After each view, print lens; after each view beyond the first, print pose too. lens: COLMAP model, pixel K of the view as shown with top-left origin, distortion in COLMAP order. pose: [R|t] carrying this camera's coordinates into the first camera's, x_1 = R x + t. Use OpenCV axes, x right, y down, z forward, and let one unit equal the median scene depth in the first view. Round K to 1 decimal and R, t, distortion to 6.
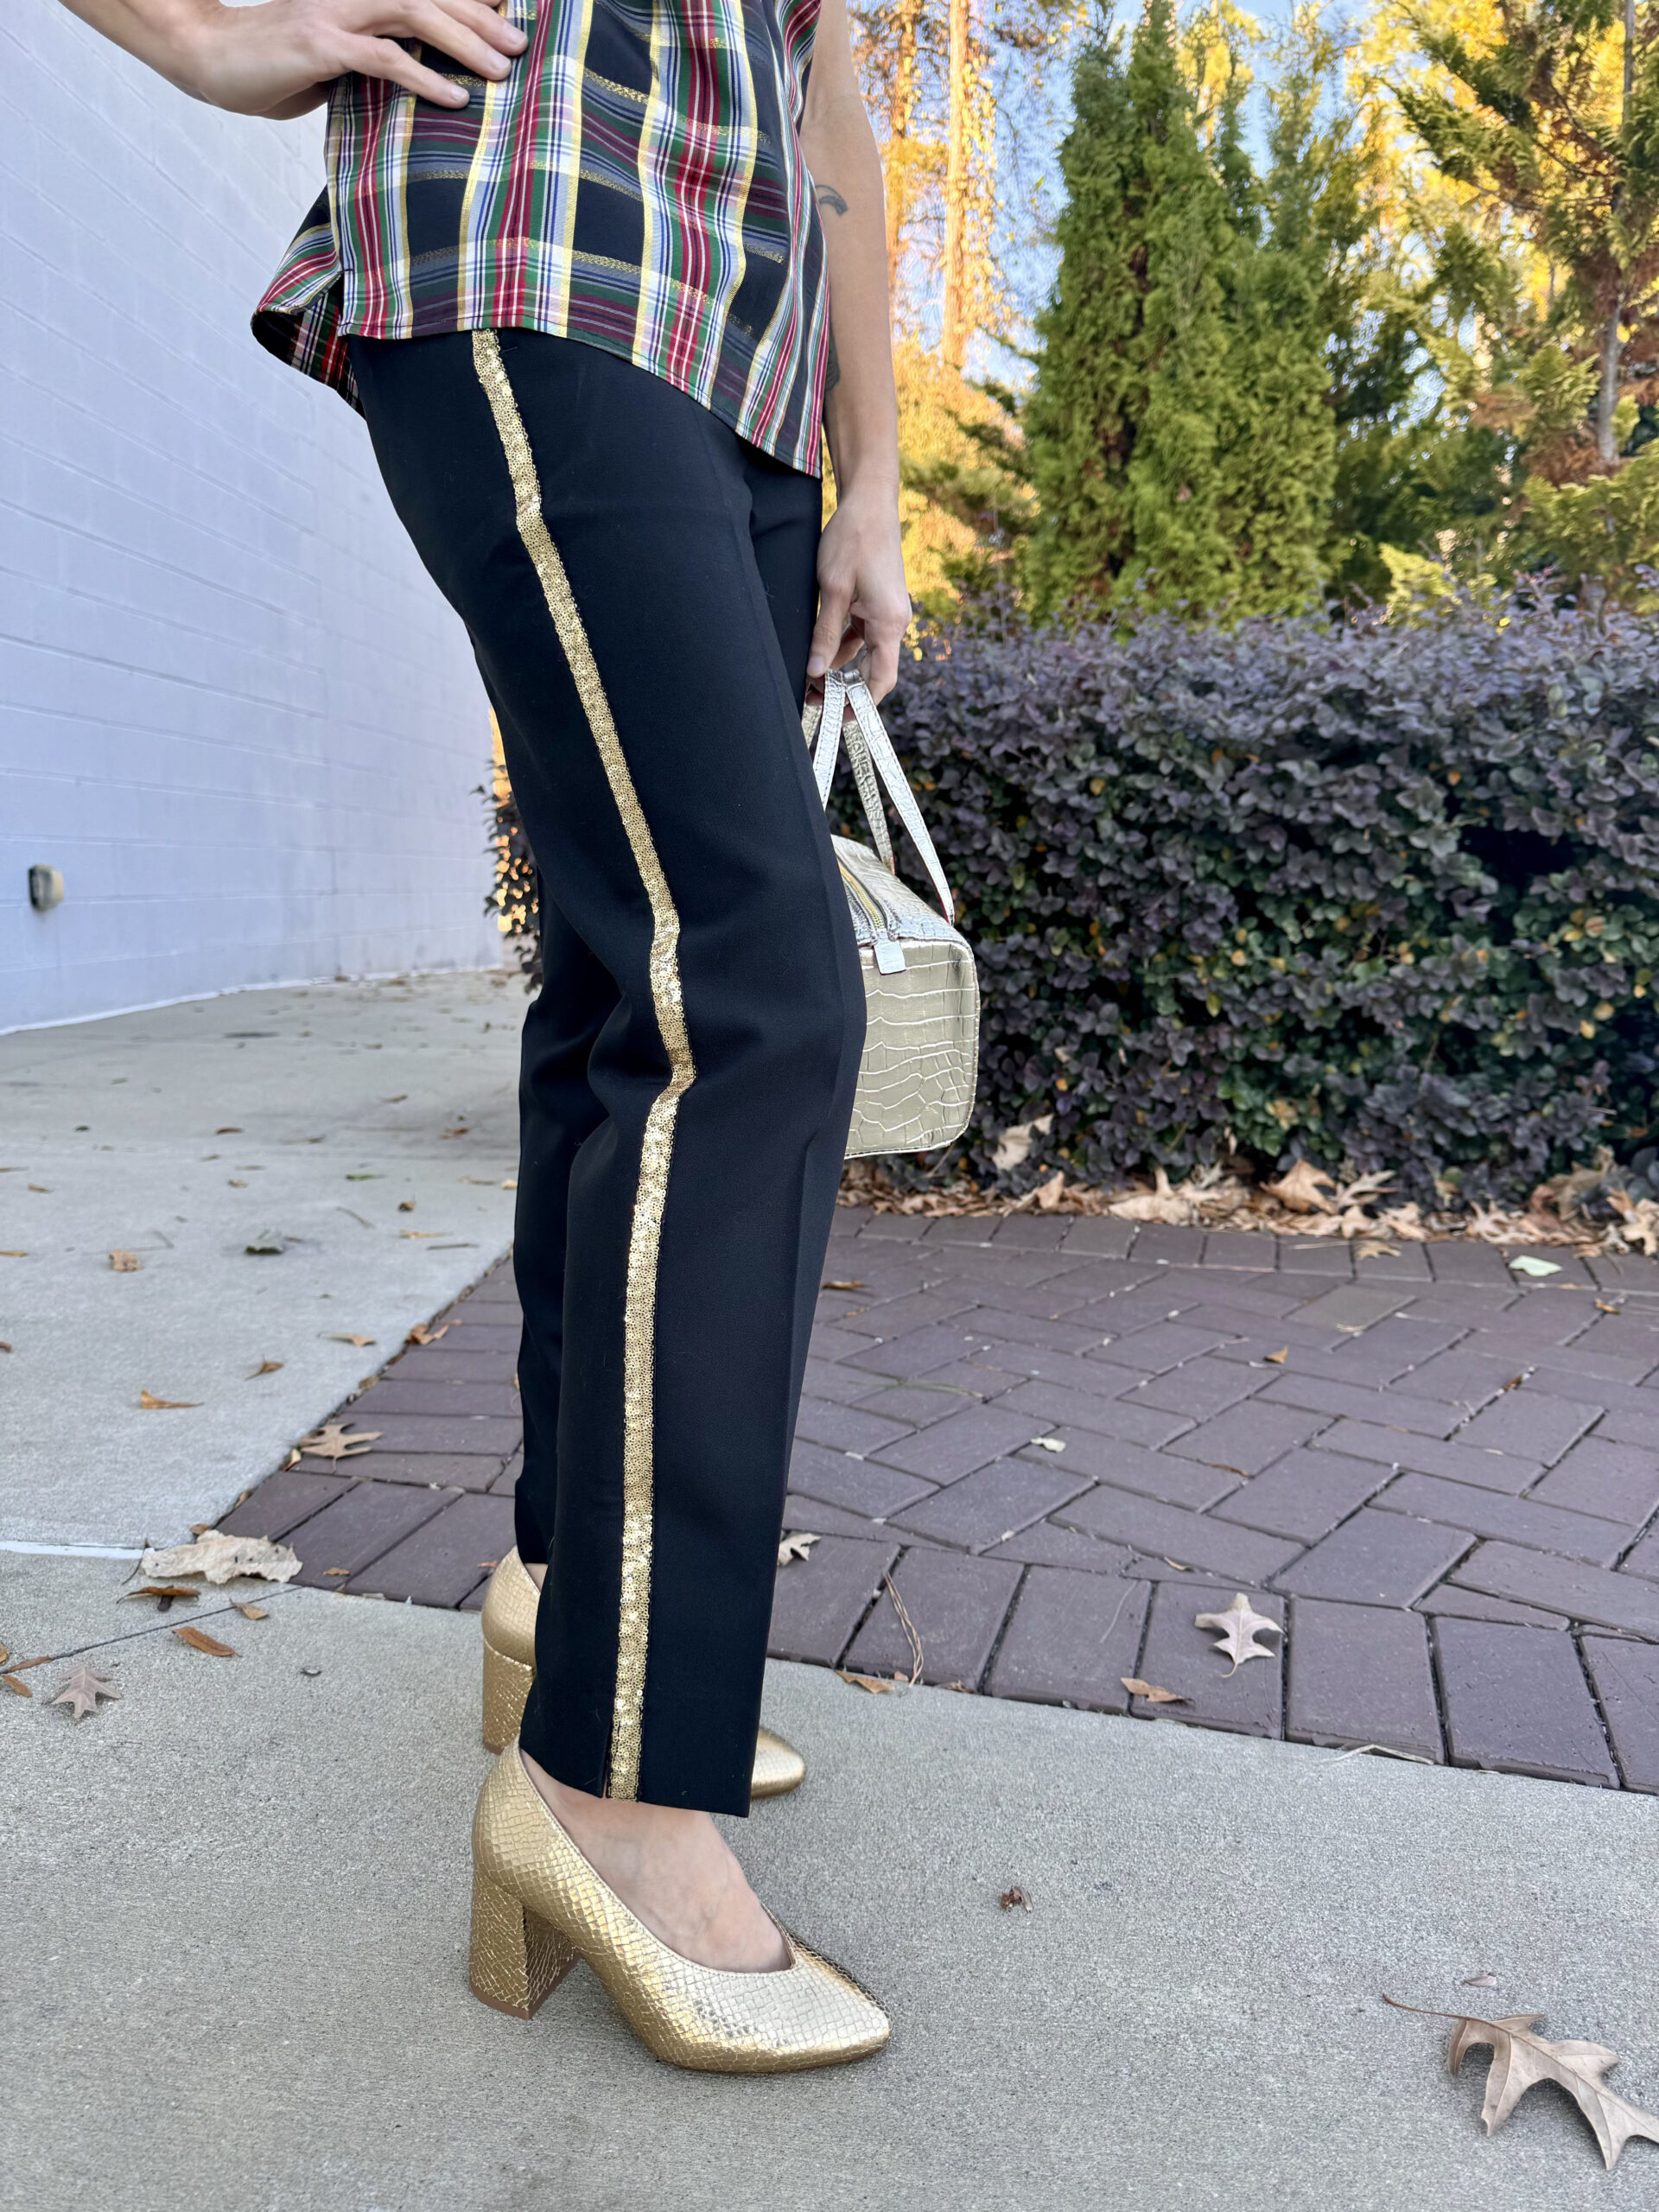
lens RADIAL K [[1584.6, 0, 829.5], [0, 1584.6, 1106.0], [0, 0, 1]] dist [-0.000219, 0.000135]
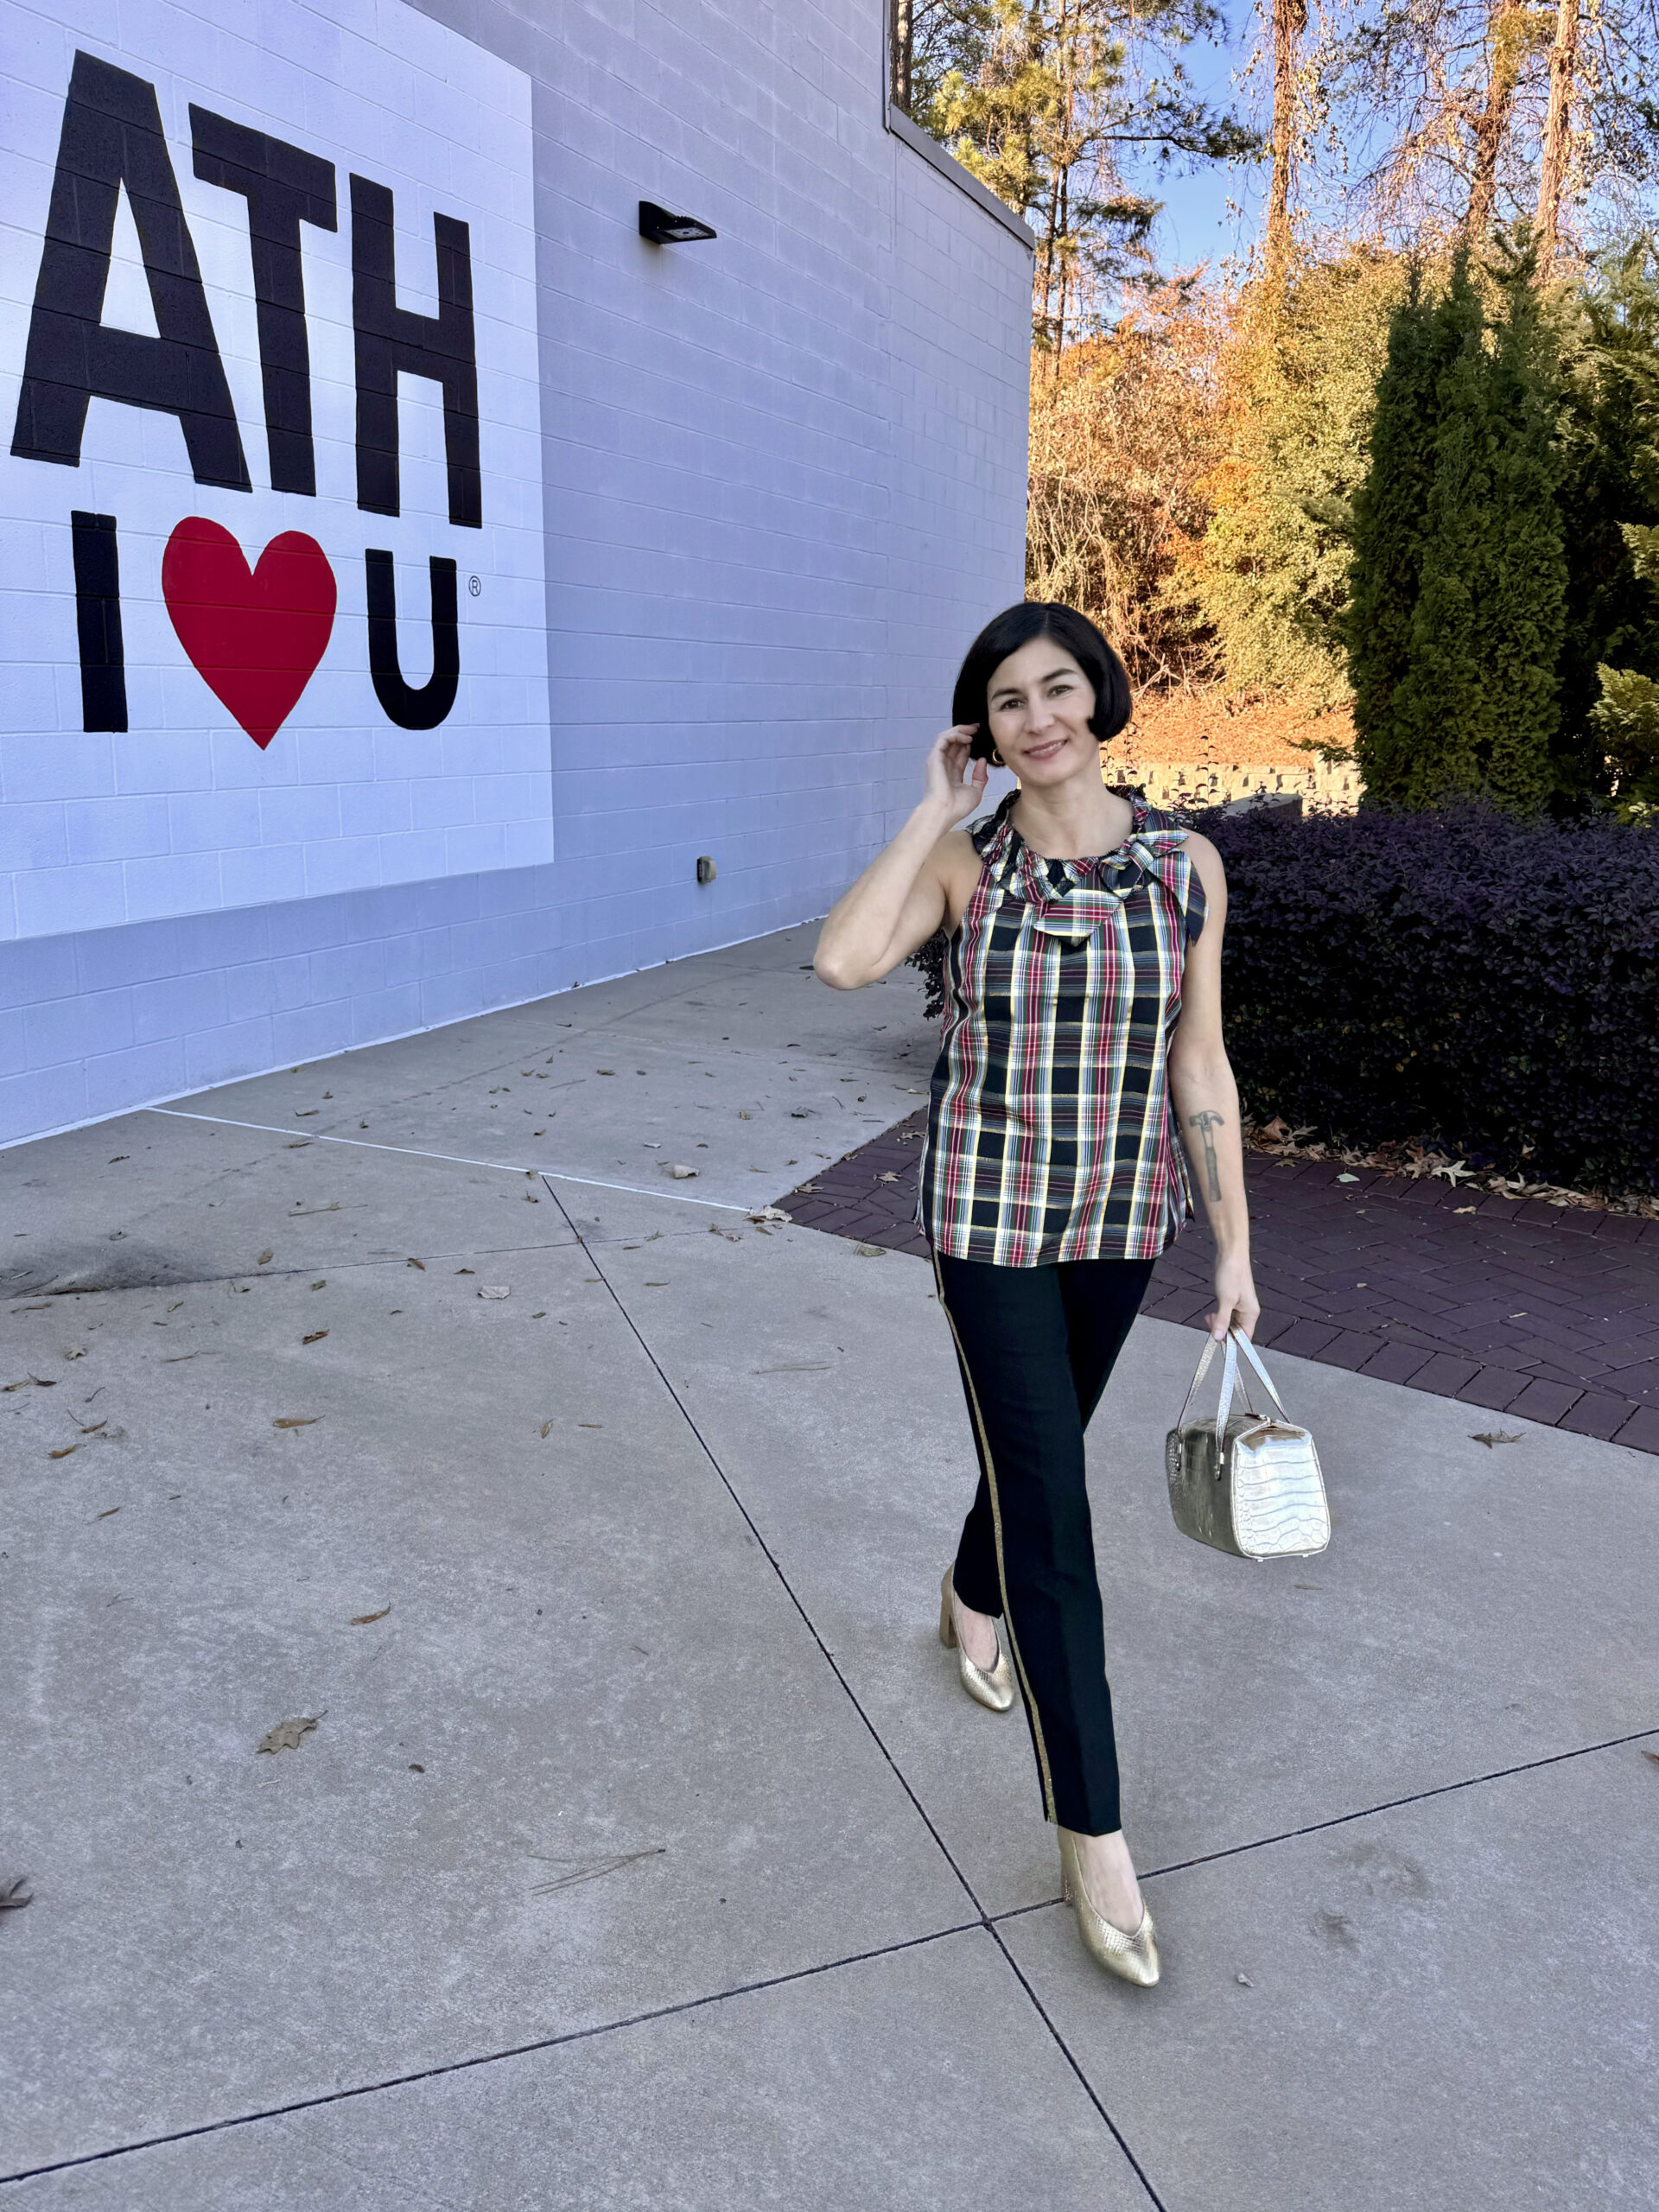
lens RADIAL K [[1584.6, 0, 829.5], [0, 1584.6, 1106.0], [0, 0, 1]] dist [-0.000219, 0.000135]
pose [[0.934975, 0.091352, -0.342748, 0.233734], [-0.056362, 0.992253, 0.110714, -0.087943], [0.350206, -0.084197, 0.932881, -0.561726]]
